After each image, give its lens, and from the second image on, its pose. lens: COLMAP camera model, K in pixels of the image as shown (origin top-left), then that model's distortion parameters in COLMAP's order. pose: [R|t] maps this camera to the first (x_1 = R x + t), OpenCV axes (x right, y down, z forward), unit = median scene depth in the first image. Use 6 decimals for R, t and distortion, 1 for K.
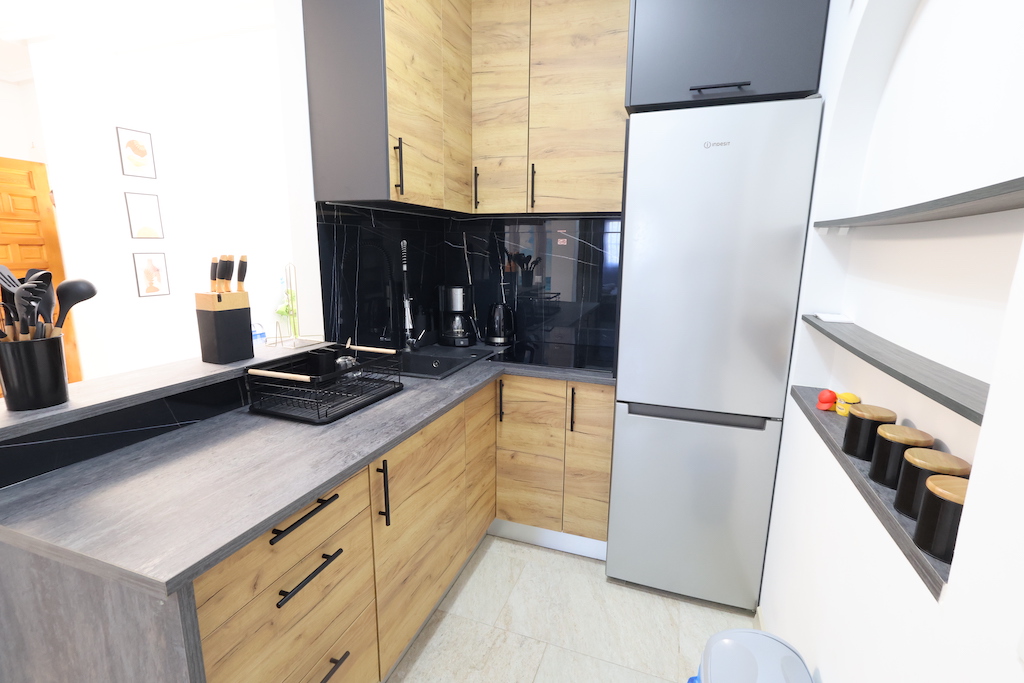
lens RADIAL K [[473.1, 0, 512.0], [0, 473.1, 341.5], [0, 0, 1]] dist [-0.000232, -0.000227]
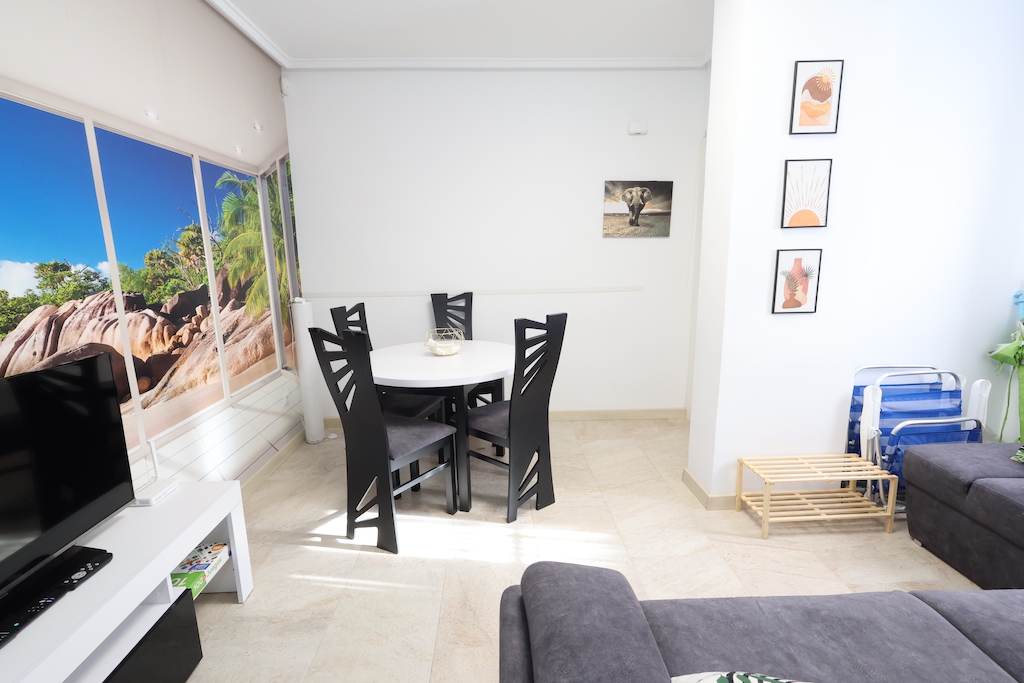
lens RADIAL K [[473.1, 0, 512.0], [0, 473.1, 341.5], [0, 0, 1]] dist [-0.000232, -0.000227]
pose [[0.384566, 0.157358, -0.909586, -0.484703], [-0.158432, 0.981993, 0.102901, -0.104722], [0.909400, 0.104535, 0.402572, 0.615595]]
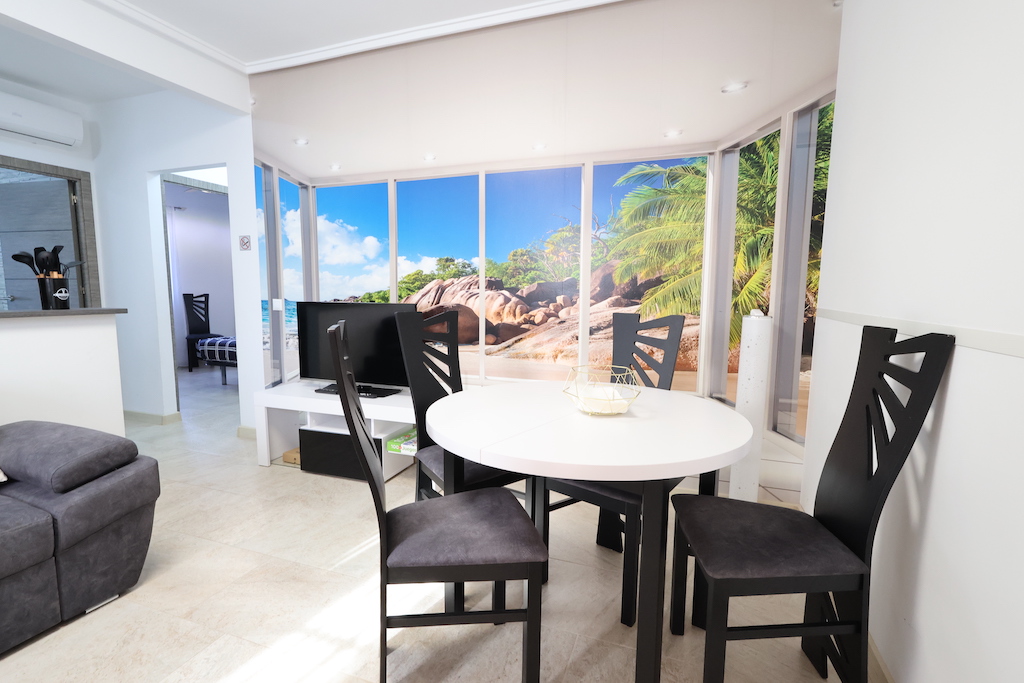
lens RADIAL K [[473.1, 0, 512.0], [0, 473.1, 341.5], [0, 0, 1]] dist [-0.000232, -0.000227]
pose [[-0.999830, -0.017124, -0.006814, -1.689143], [-0.018378, 0.954072, 0.299014, -0.226462], [0.001381, 0.299088, -0.954224, 1.702516]]
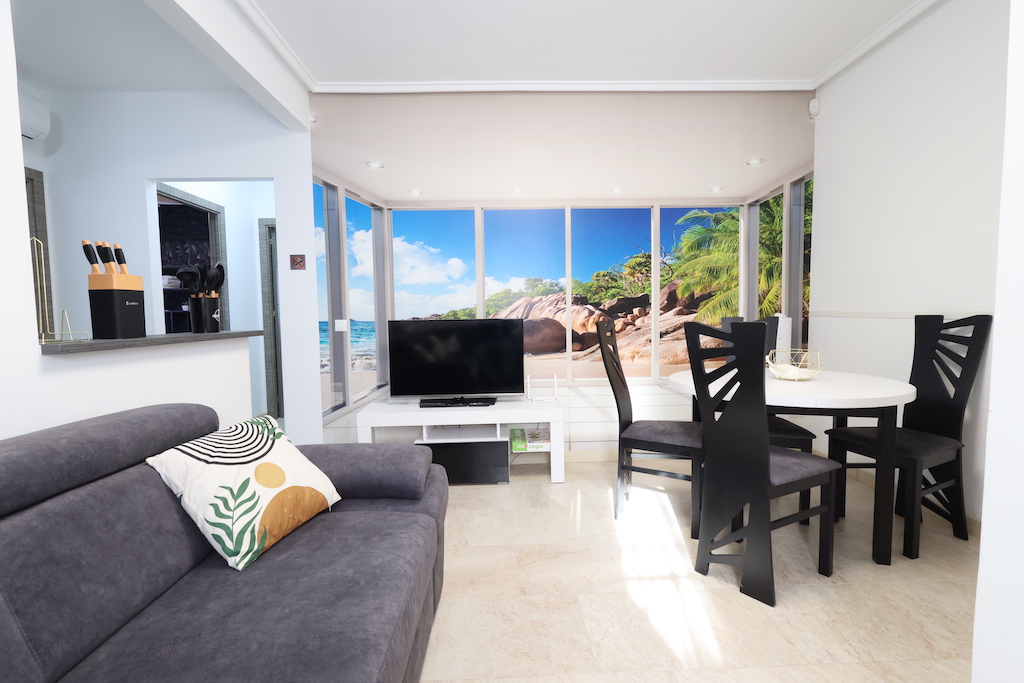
lens RADIAL K [[473.1, 0, 512.0], [0, 473.1, 341.5], [0, 0, 1]] dist [-0.000232, -0.000227]
pose [[-0.926574, 0.029237, -0.374975, -0.784407], [-0.065218, 0.969382, 0.236738, -0.206009], [0.370415, 0.243810, -0.896297, 1.757999]]
